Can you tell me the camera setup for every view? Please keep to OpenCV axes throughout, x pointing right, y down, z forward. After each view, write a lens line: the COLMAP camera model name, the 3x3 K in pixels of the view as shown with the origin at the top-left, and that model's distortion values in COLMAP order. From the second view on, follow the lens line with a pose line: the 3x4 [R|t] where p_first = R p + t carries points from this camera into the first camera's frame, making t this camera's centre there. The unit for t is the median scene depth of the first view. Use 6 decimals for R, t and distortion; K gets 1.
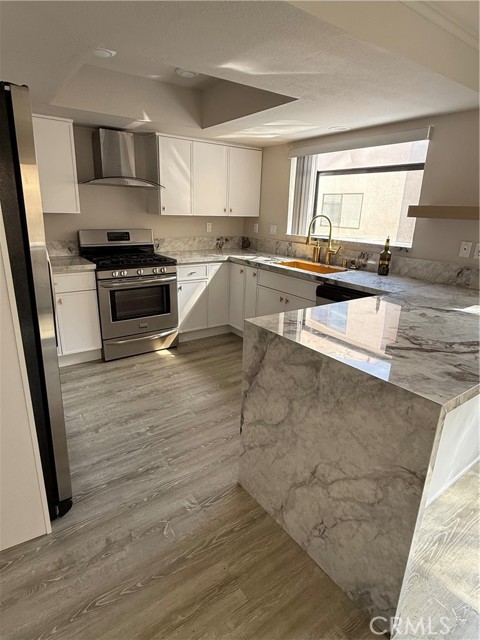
lens RADIAL K [[361.3, 0, 240.1], [0, 361.3, 317.5], [0, 0, 1]] dist [-0.003400, 0.001106]
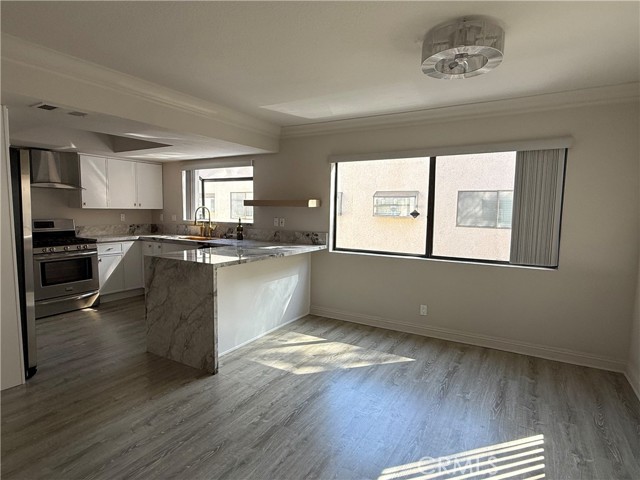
lens RADIAL K [[361.3, 0, 316.9], [0, 361.3, 242.8], [0, 0, 1]] dist [-0.003400, 0.001106]
pose [[0.917344, -0.052823, 0.394576, 0.049080], [0.126605, 0.978409, -0.163359, 0.180571], [-0.377428, 0.199812, 0.904225, -0.546717]]
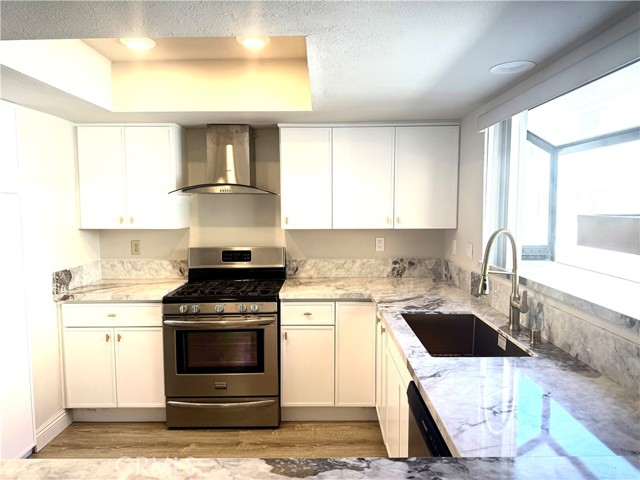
lens RADIAL K [[445.3, 0, 319.8], [0, 445.3, 237.5], [0, 0, 1]] dist [0.035038, -0.001093]
pose [[0.807925, 0.008915, -0.589218, 0.375328], [-0.141509, 0.973563, -0.179304, -0.122317], [0.572042, 0.228244, 0.787828, 0.357843]]
